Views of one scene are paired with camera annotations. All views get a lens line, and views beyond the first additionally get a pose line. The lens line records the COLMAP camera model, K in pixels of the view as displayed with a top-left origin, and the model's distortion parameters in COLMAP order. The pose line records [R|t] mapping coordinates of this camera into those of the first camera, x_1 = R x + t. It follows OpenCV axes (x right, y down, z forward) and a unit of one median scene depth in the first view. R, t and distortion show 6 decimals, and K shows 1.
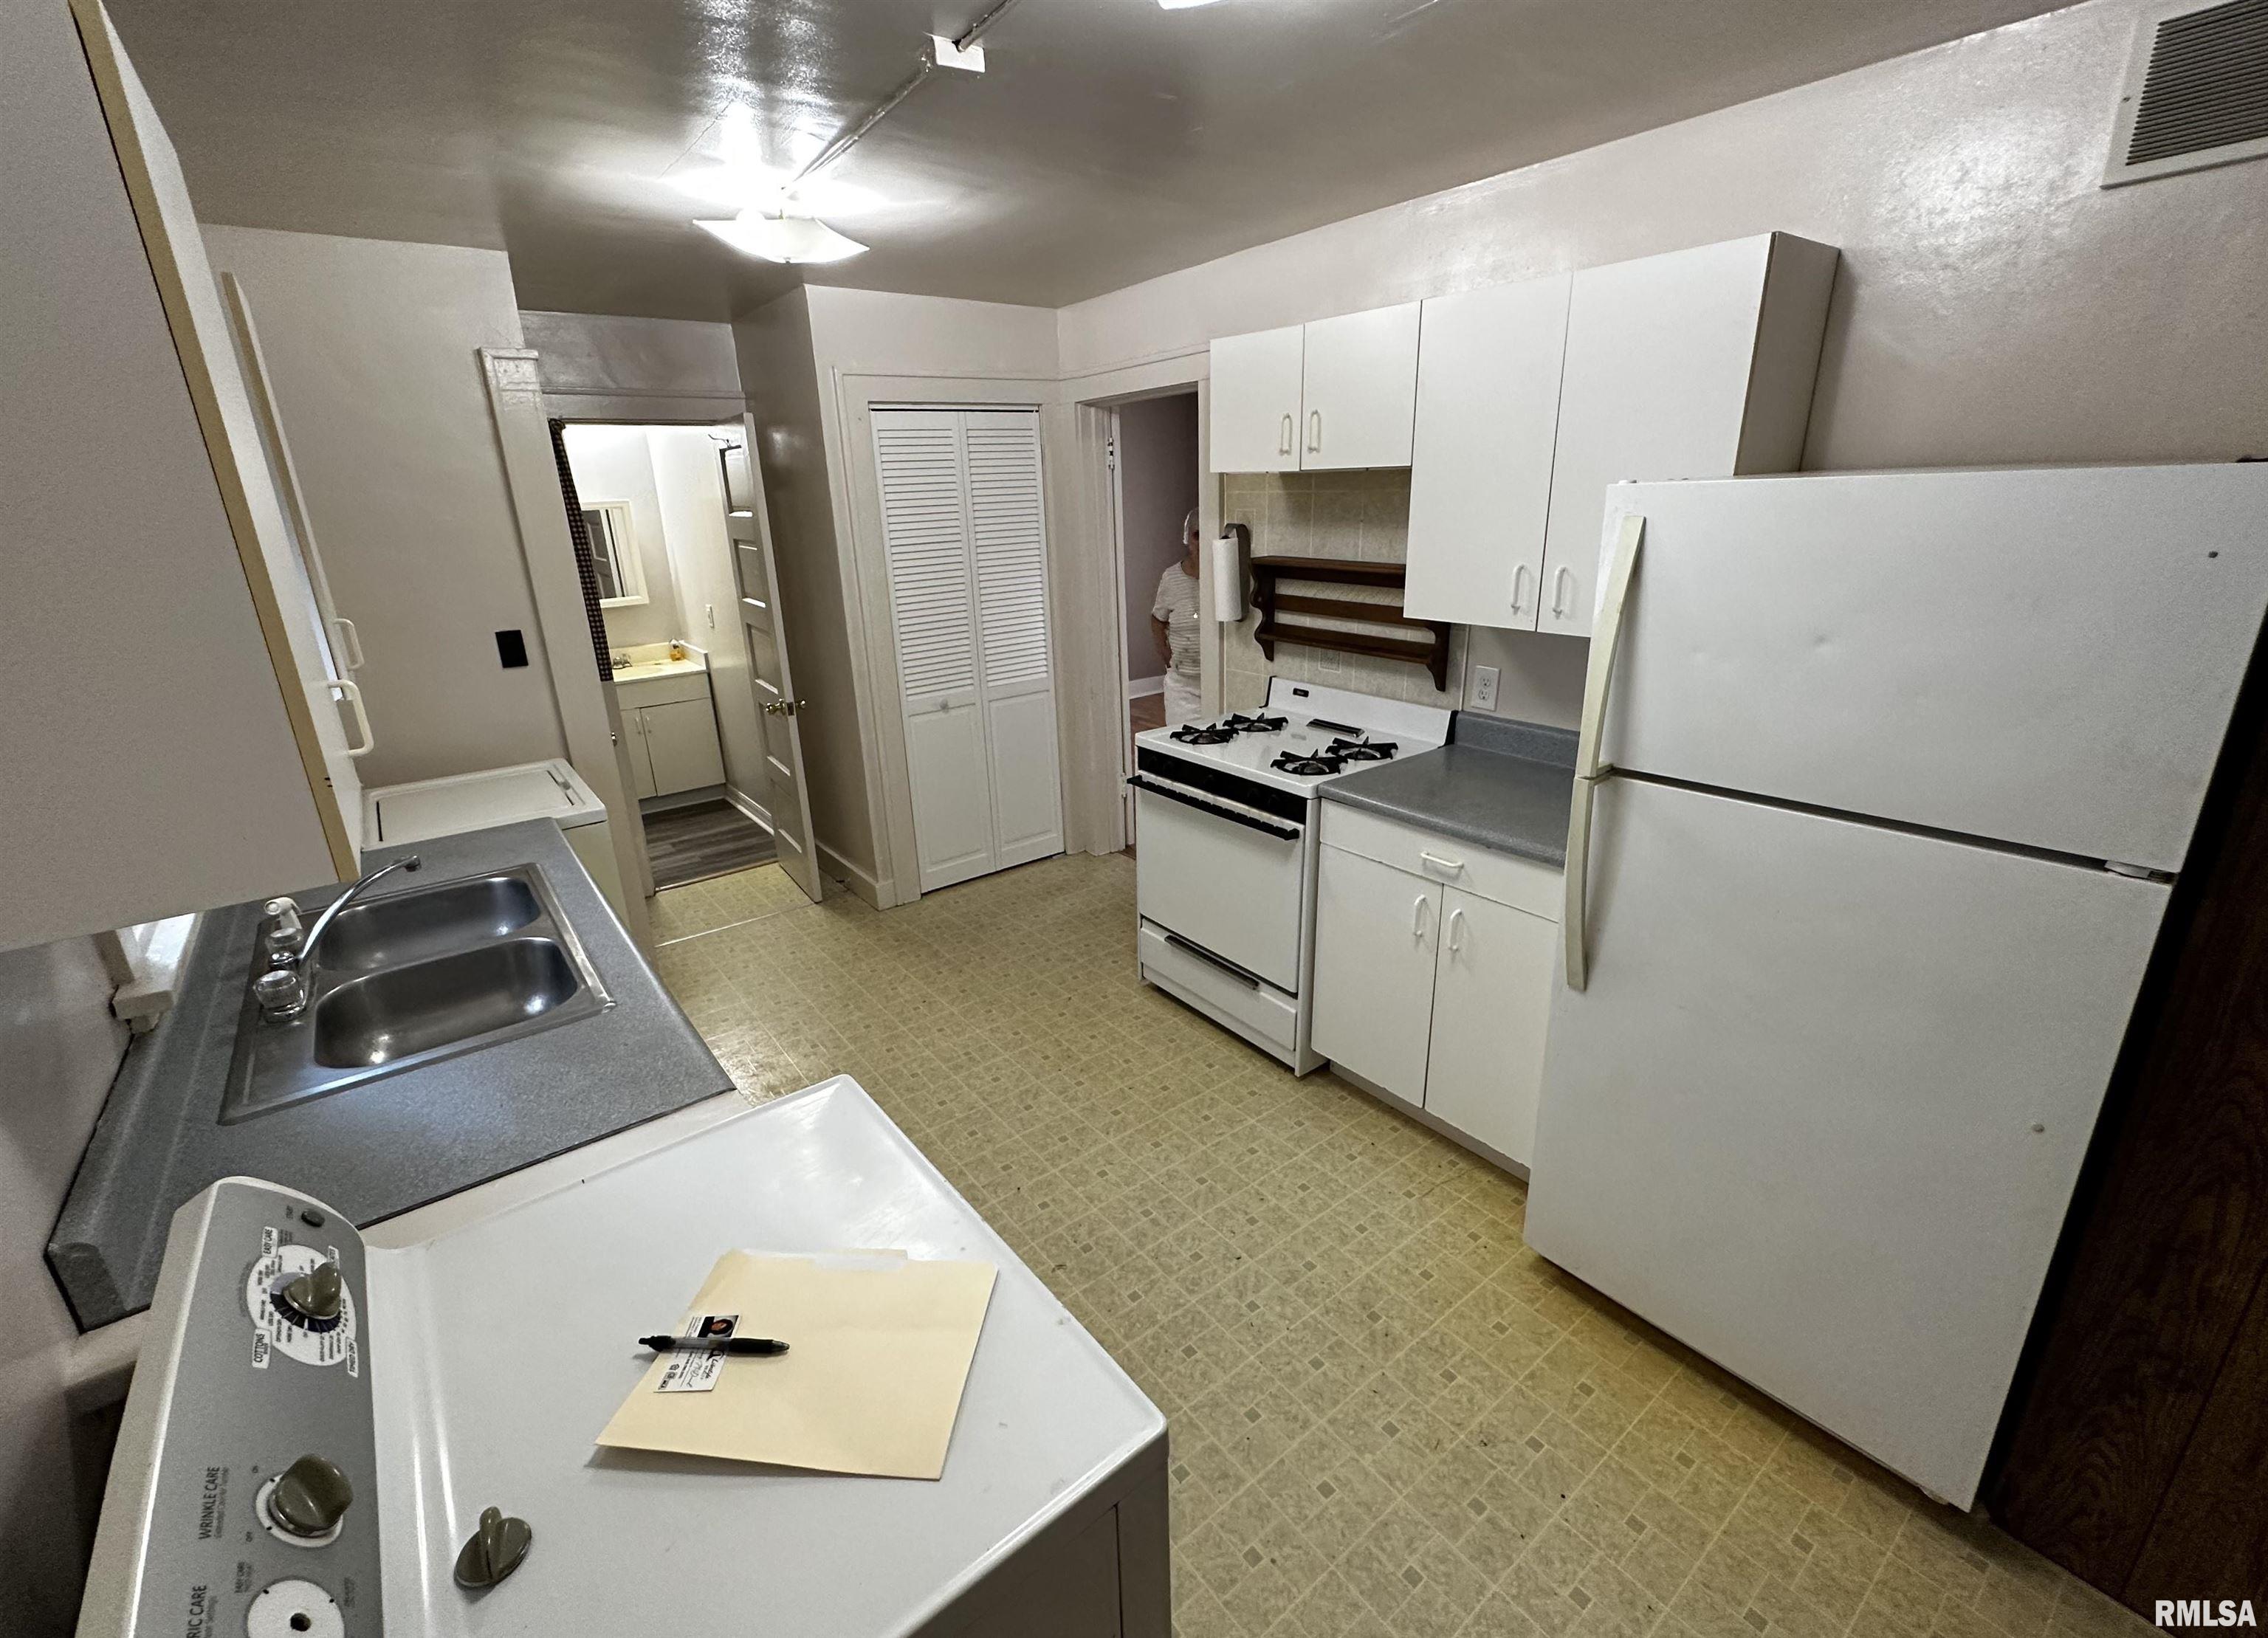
lens RADIAL K [[962.9, 0, 1134.0], [0, 962.9, 819.0], [0, 0, 1]] dist [0.001659, -0.000428]
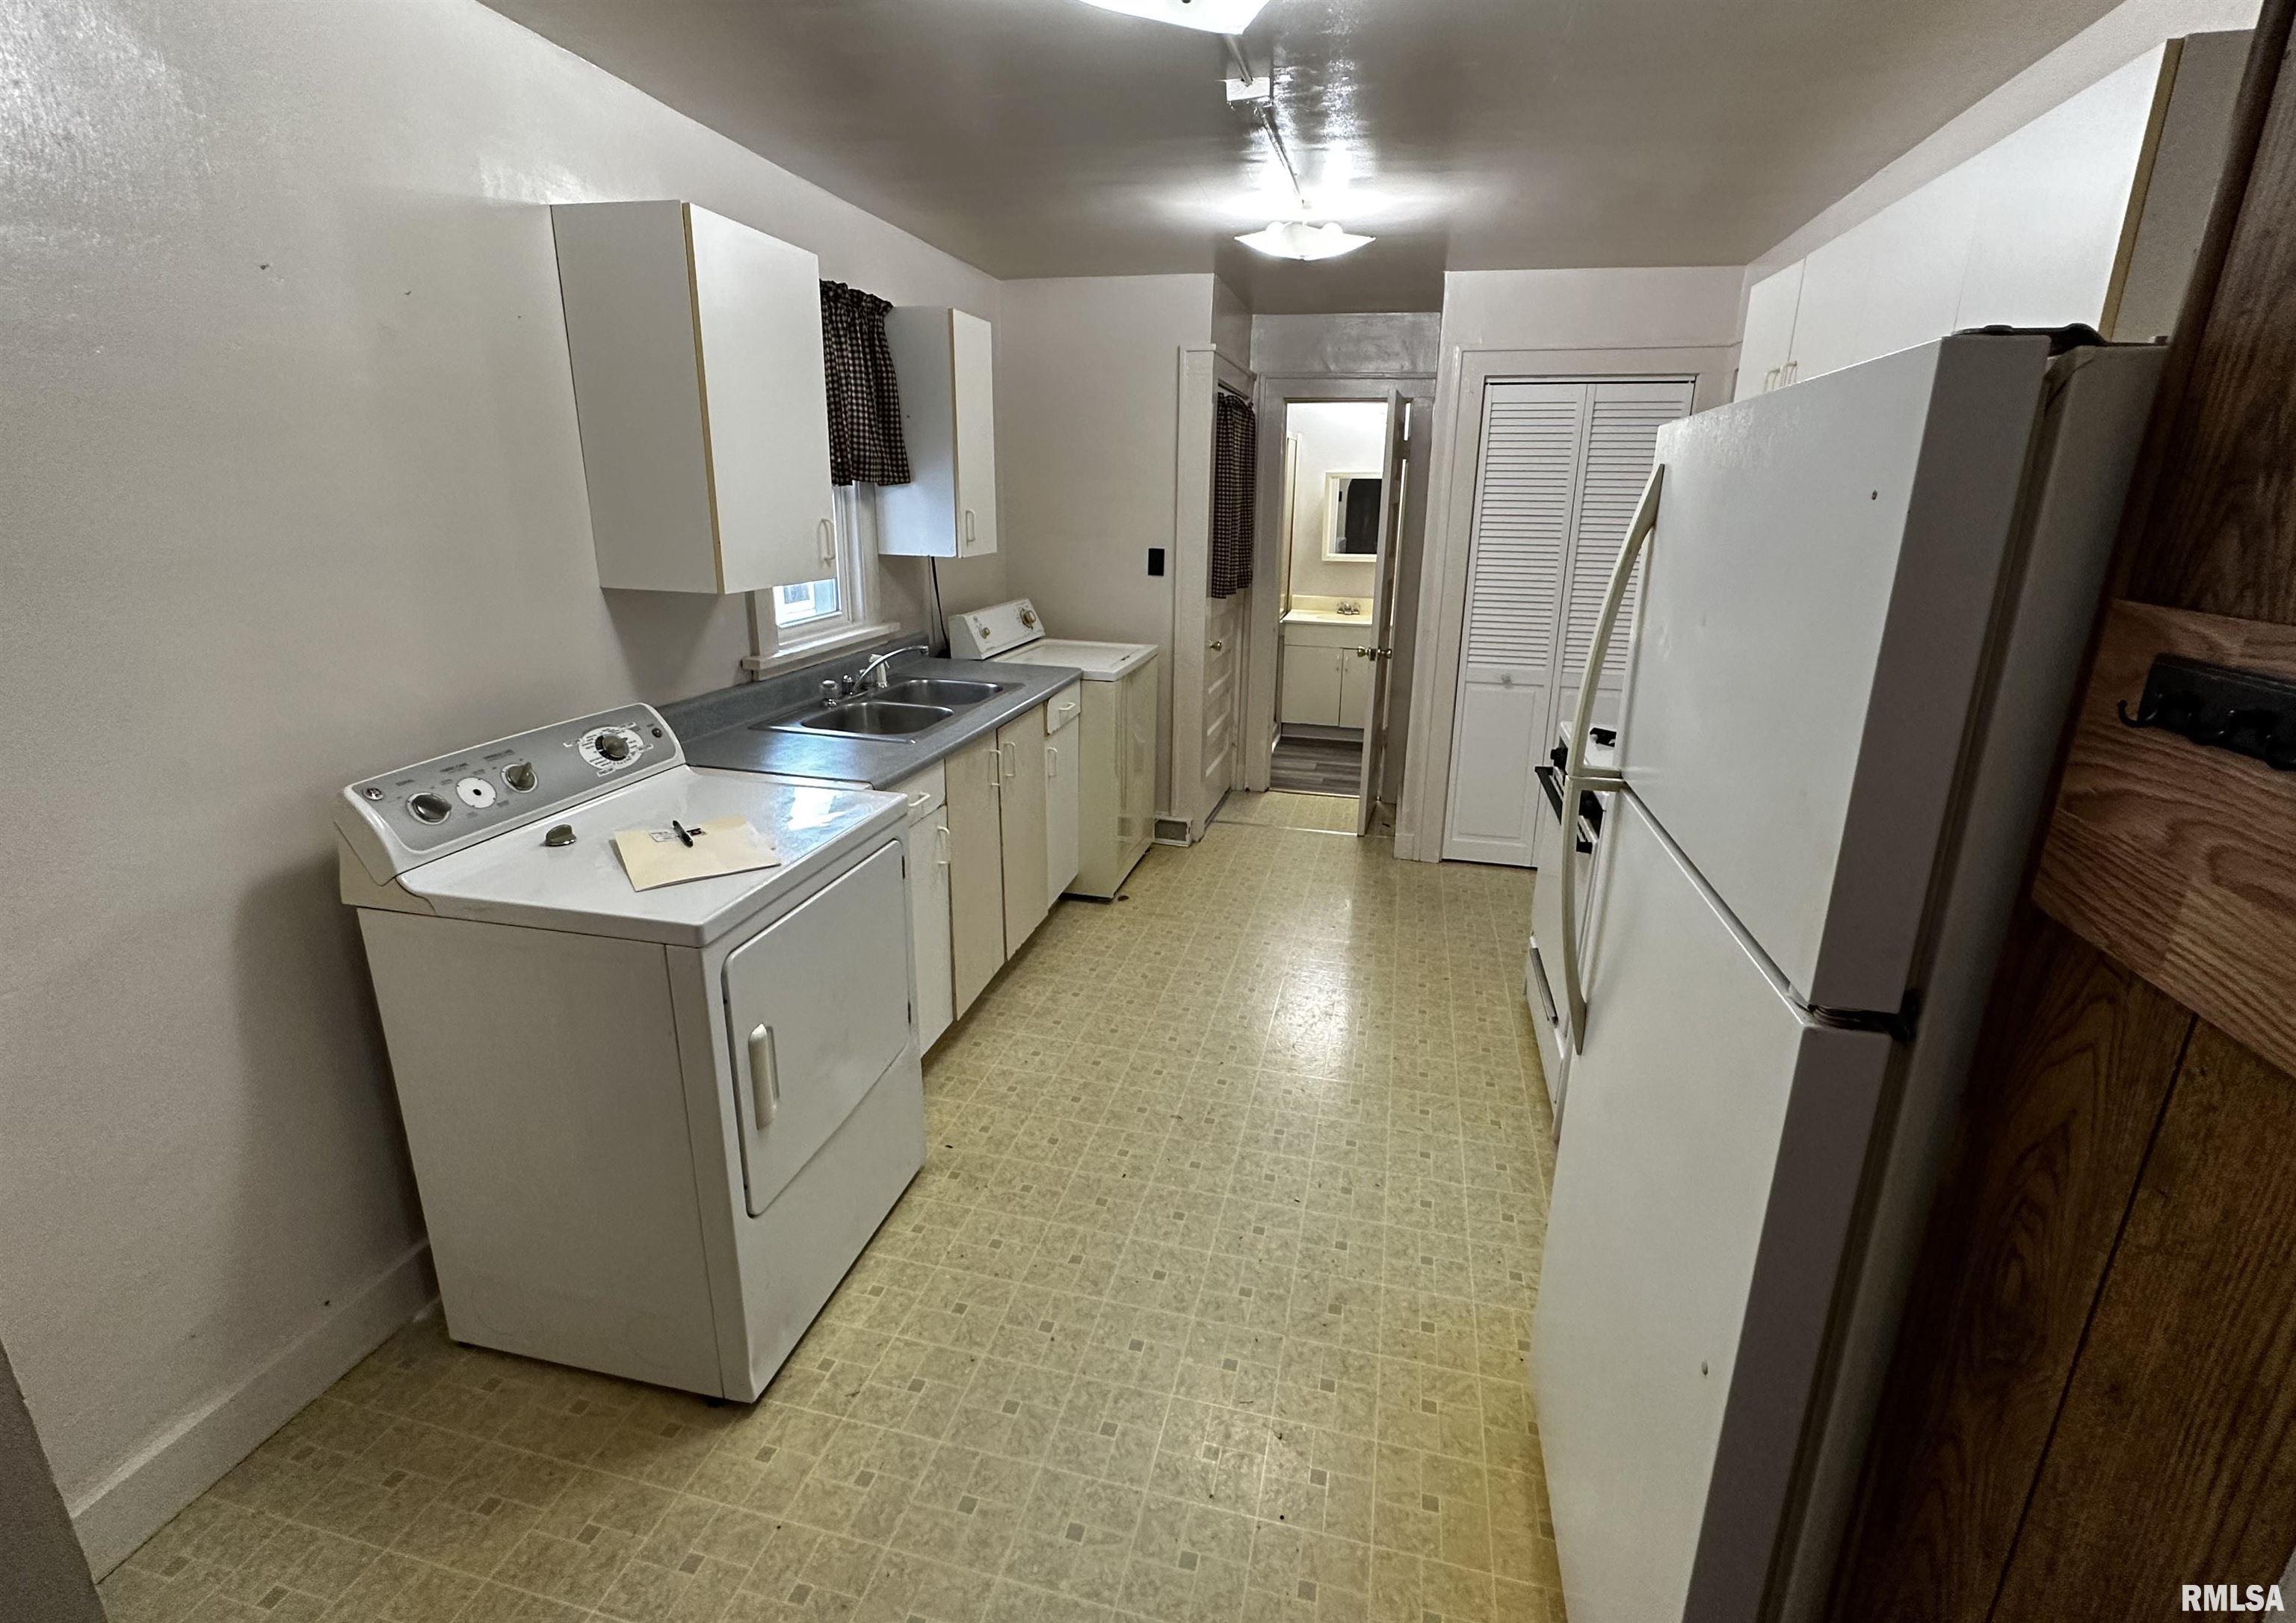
lens RADIAL K [[999.1, 0, 1152.4], [0, 999.1, 782.9], [0, 0, 1]] dist [0.000076, -0.000453]
pose [[0.628549, 0.264815, -0.731300, 0.690976], [-0.294556, 0.951263, 0.091297, -0.008578], [0.719835, 0.158024, 0.675918, 0.126387]]
